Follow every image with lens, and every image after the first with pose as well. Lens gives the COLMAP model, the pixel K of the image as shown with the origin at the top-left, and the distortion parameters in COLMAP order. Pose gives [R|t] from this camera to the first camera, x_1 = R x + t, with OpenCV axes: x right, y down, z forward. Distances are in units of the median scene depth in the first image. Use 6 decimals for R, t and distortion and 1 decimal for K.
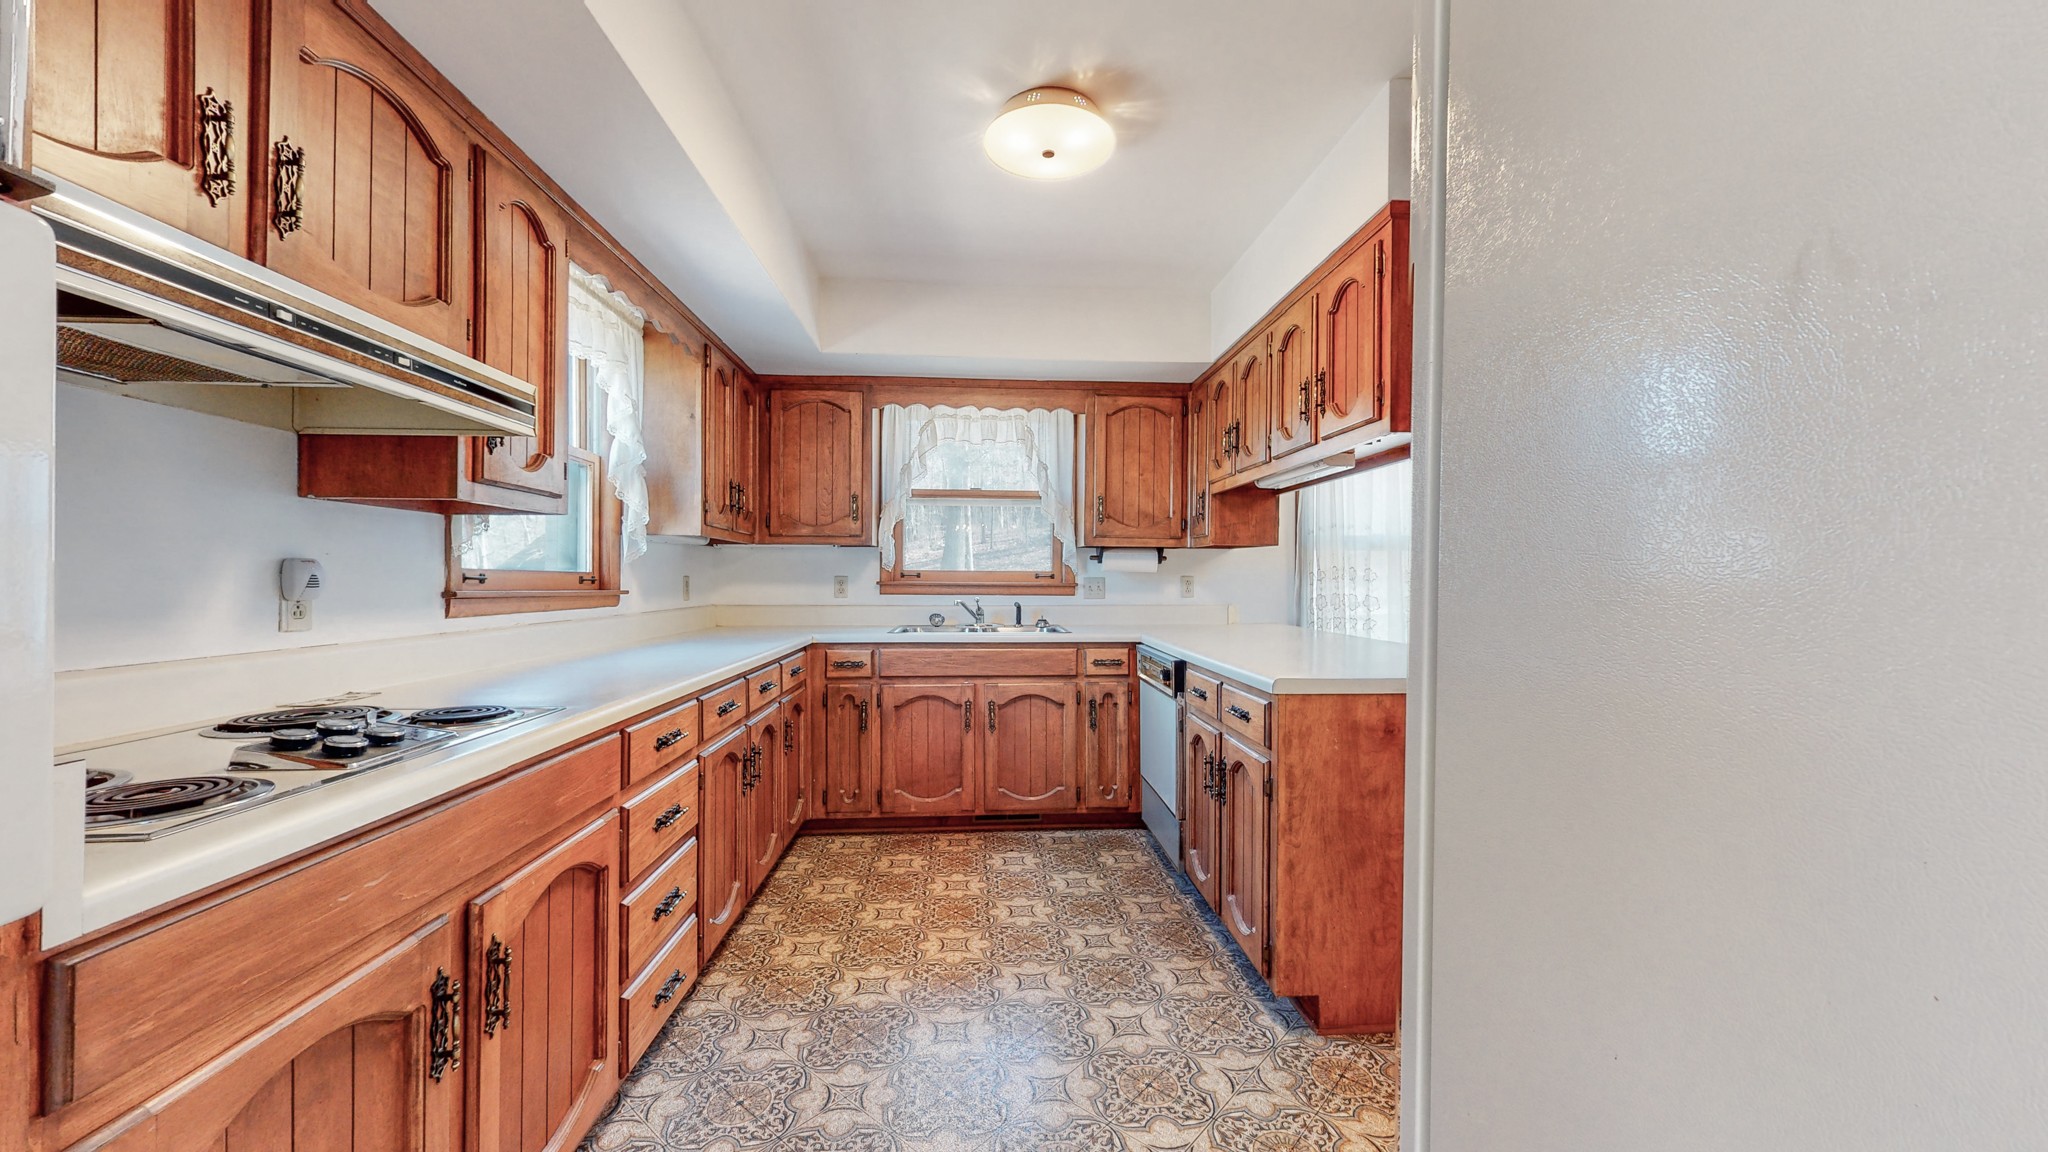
lens RADIAL K [[767.5, 0, 1024.0], [0, 767.5, 576.0], [0, 0, 1]] dist [0.018534, 0.000033]
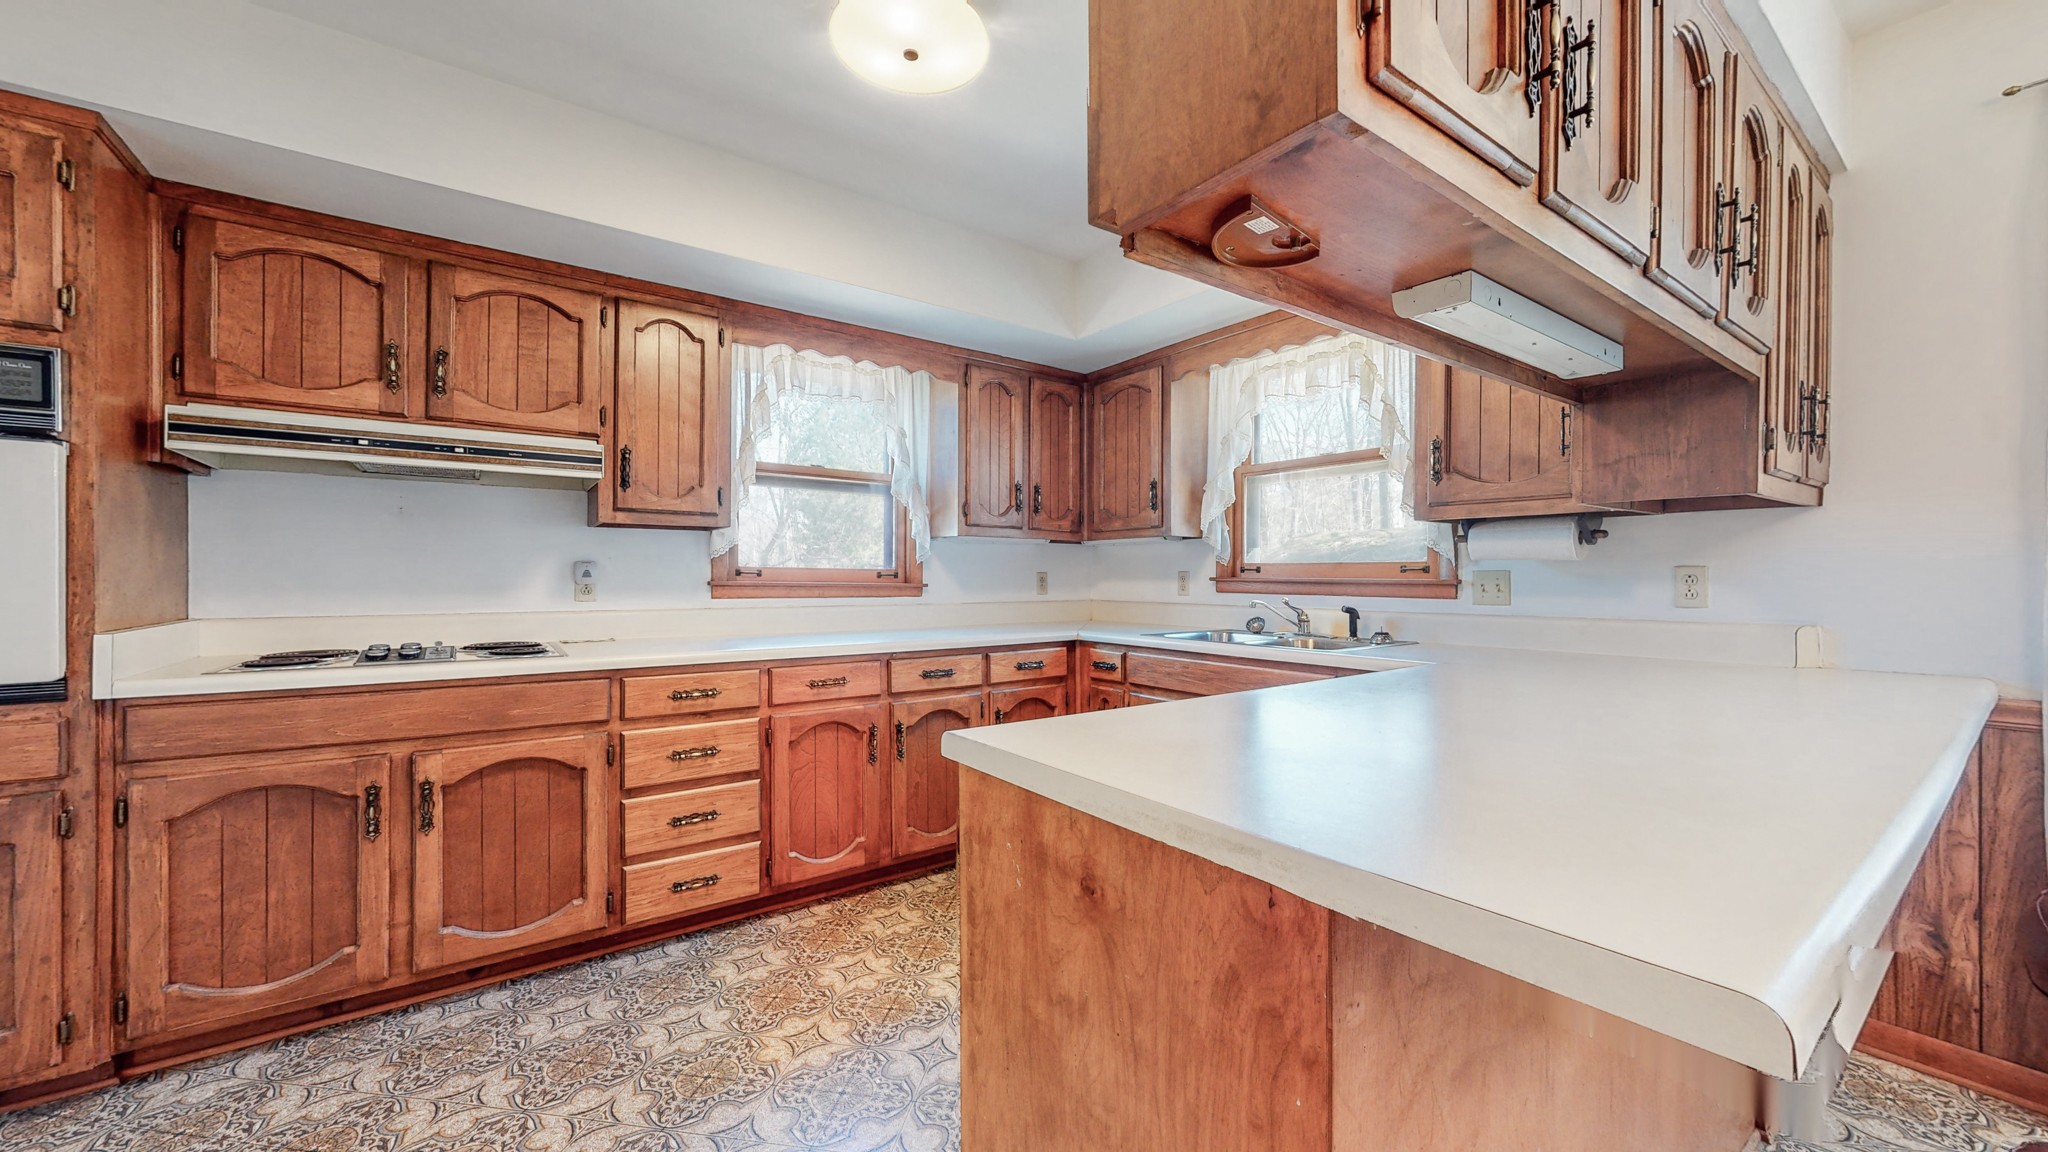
lens RADIAL K [[752.1, 0, 1024.0], [0, 752.1, 576.0], [0, 0, 1]] dist [-0.000792, -0.000046]
pose [[0.529850, -0.004407, -0.848080, 0.577607], [0.002502, 0.999990, -0.003633, 0.011002], [0.848087, -0.000197, 0.529856, 0.502835]]
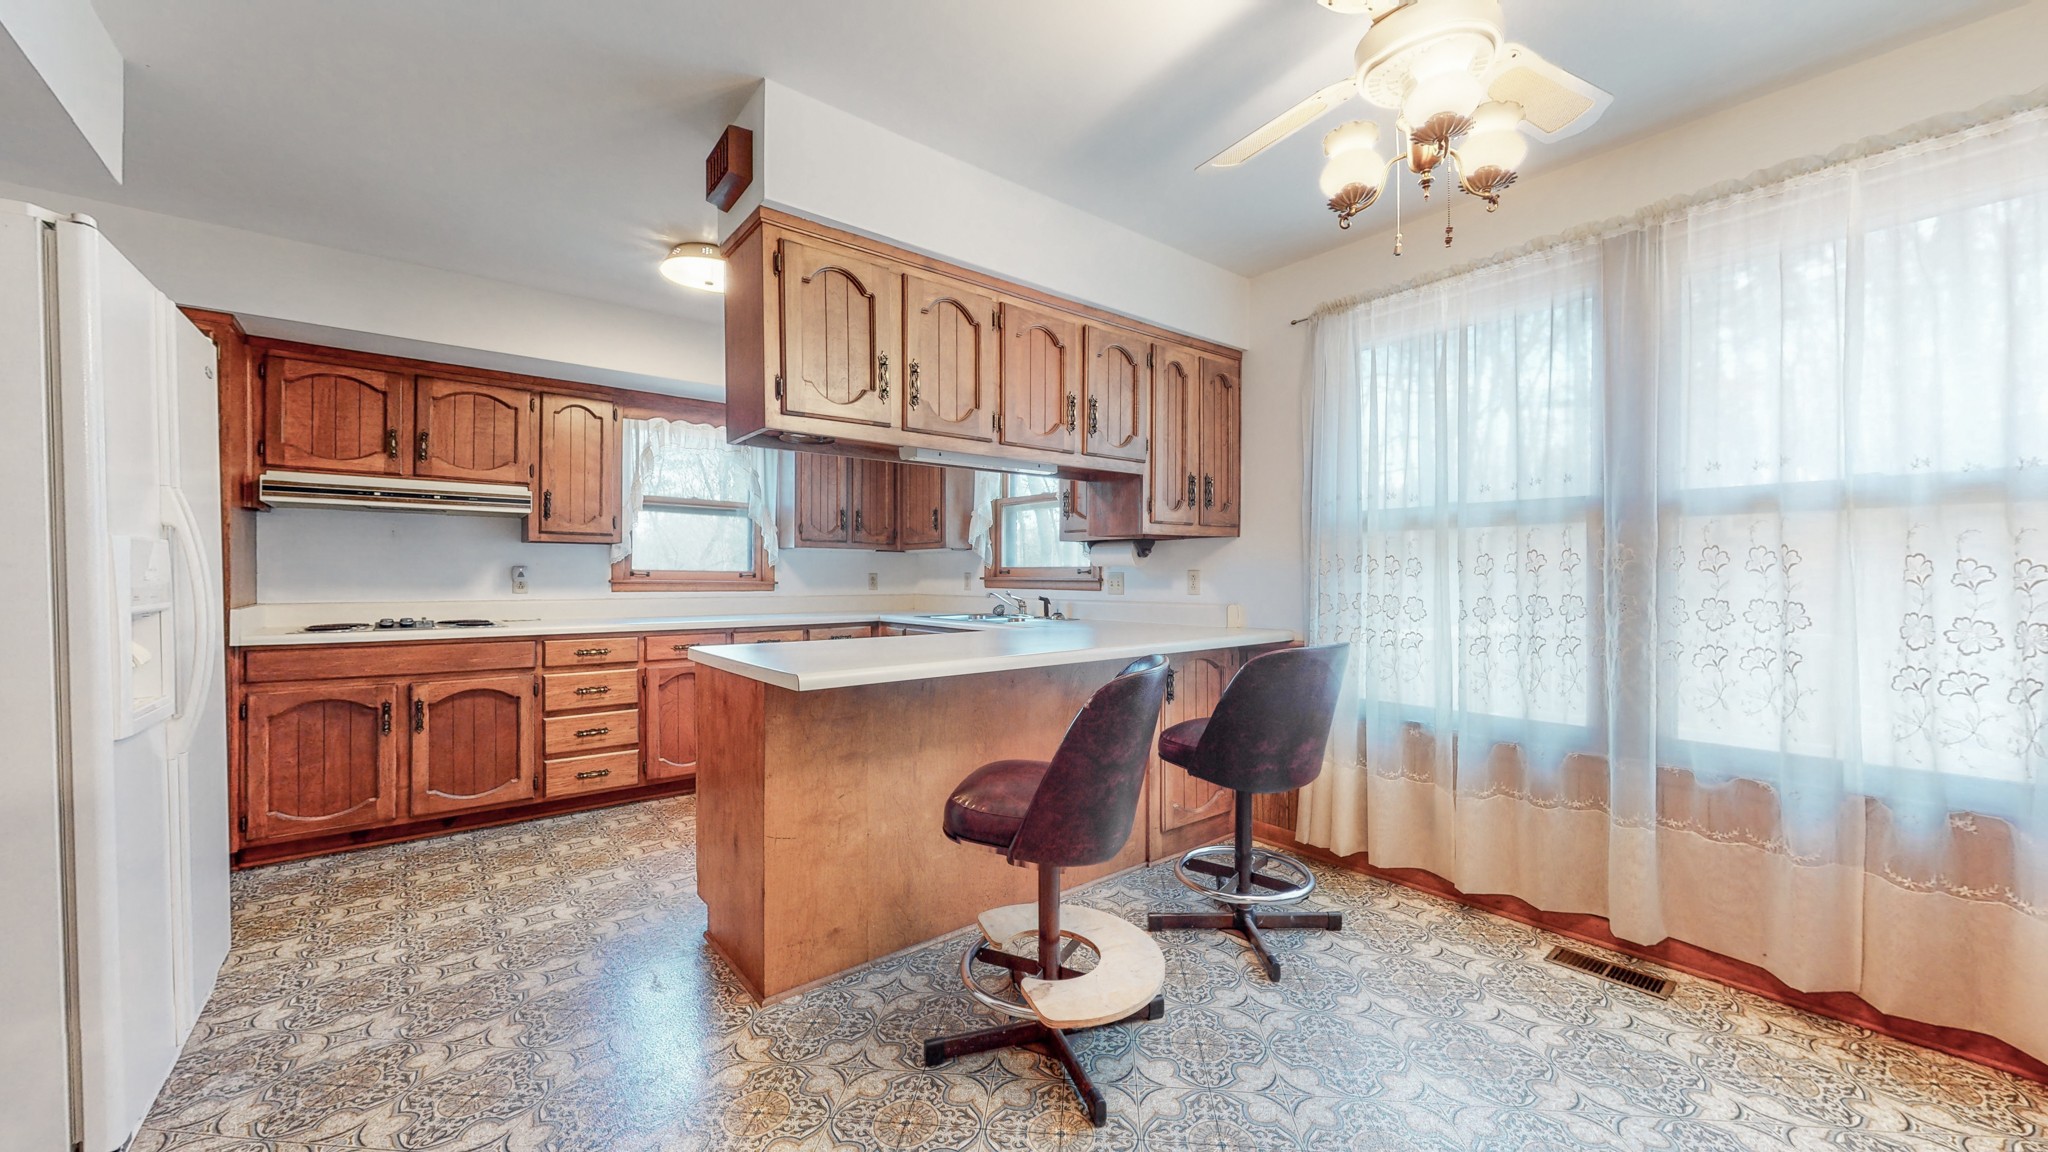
lens RADIAL K [[752.1, 0, 1024.0], [0, 752.1, 576.0], [0, 0, 1]] dist [-0.000792, -0.000046]
pose [[0.579648, -0.004412, -0.814855, 1.141422], [0.002859, 0.999990, -0.003381, 0.013151], [0.814862, -0.000370, 0.579655, 0.490225]]
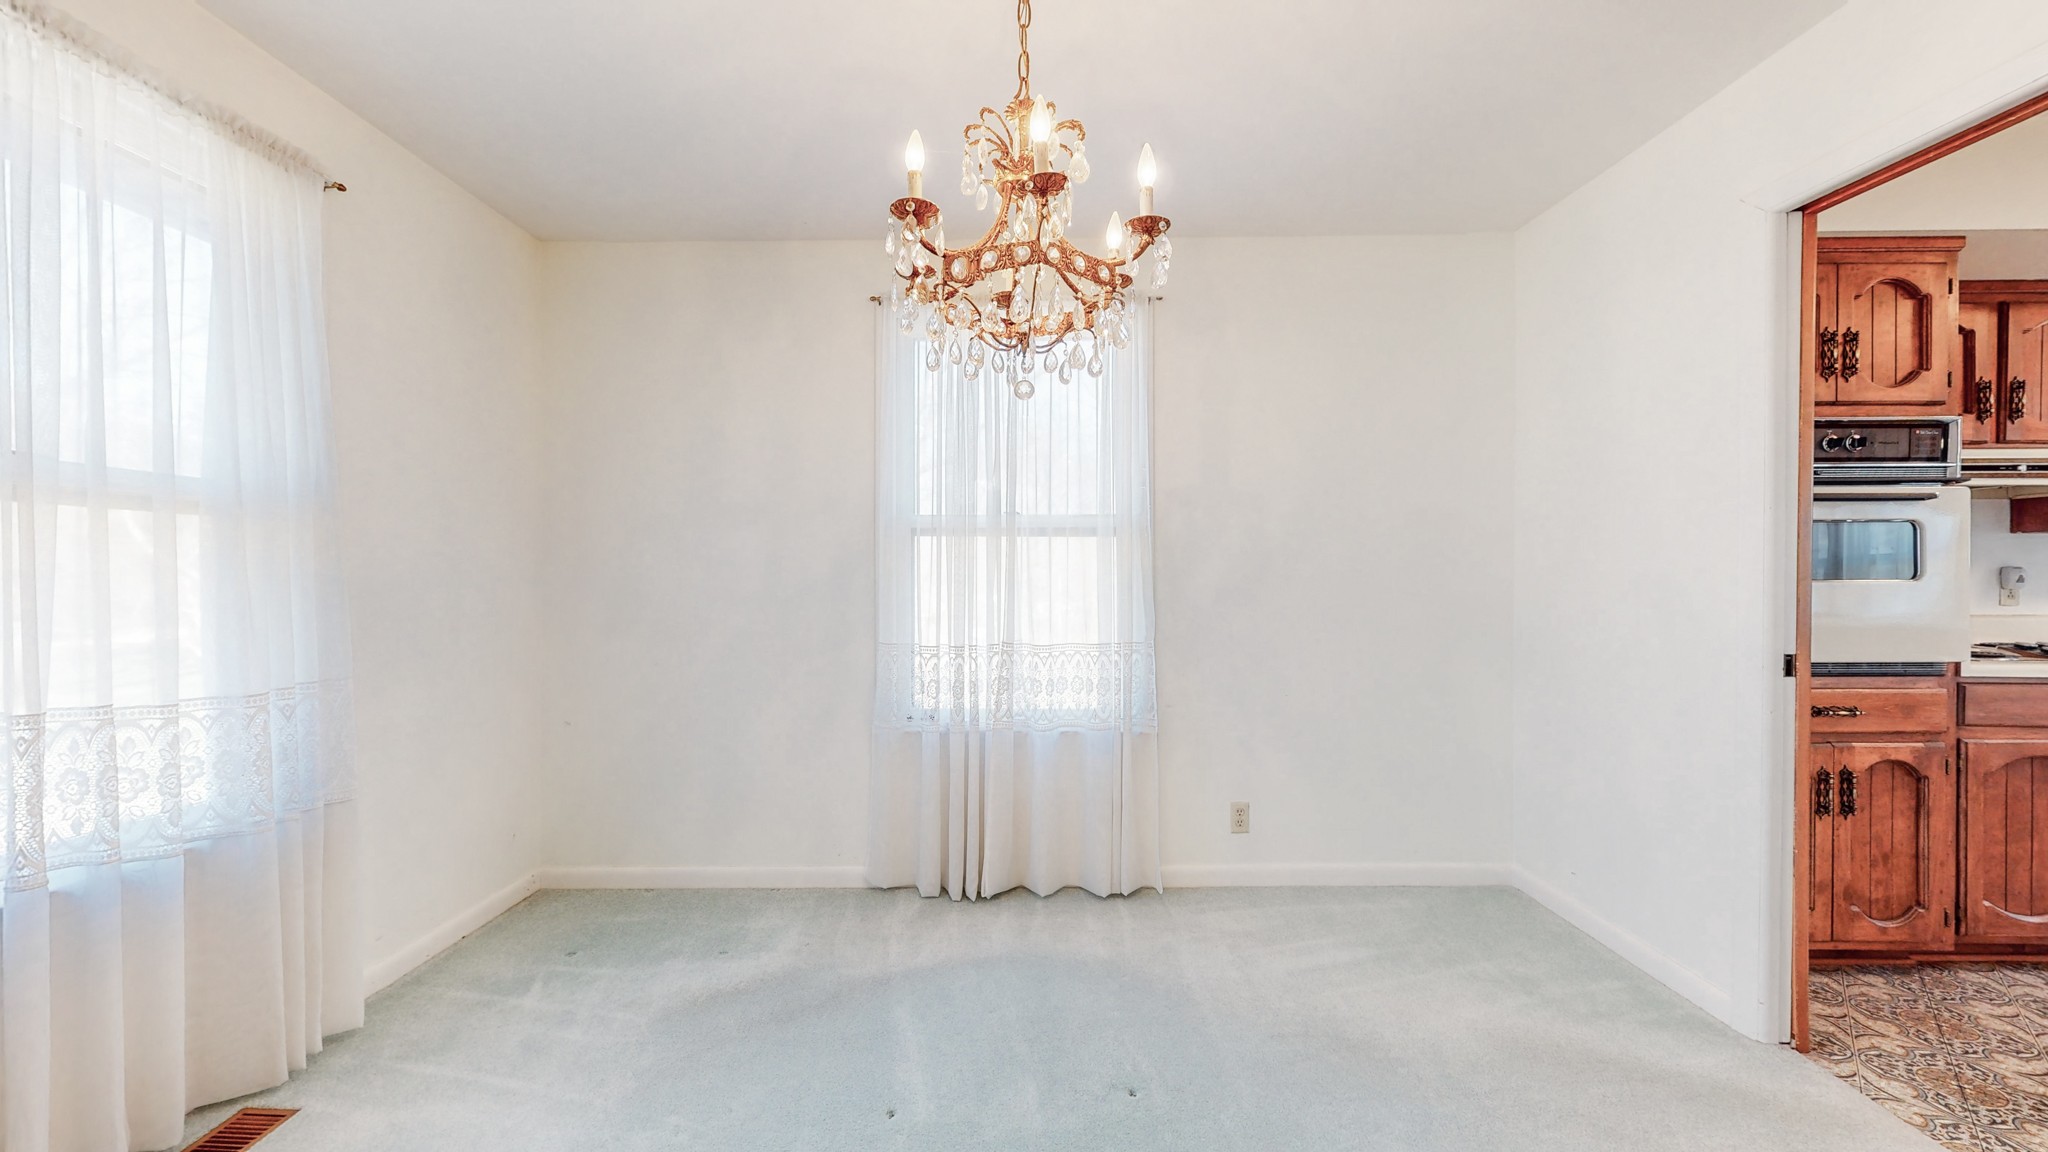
lens RADIAL K [[723.5, 0, 1013.5], [0, 723.5, 573.1], [0, 0, 1]] dist [-0.001426, -0.000131]
pose [[-0.081433, -0.003428, -0.996673, 0.527093], [0.000871, 0.999993, -0.003510, -0.001716], [0.996678, -0.001154, -0.081430, -0.663687]]
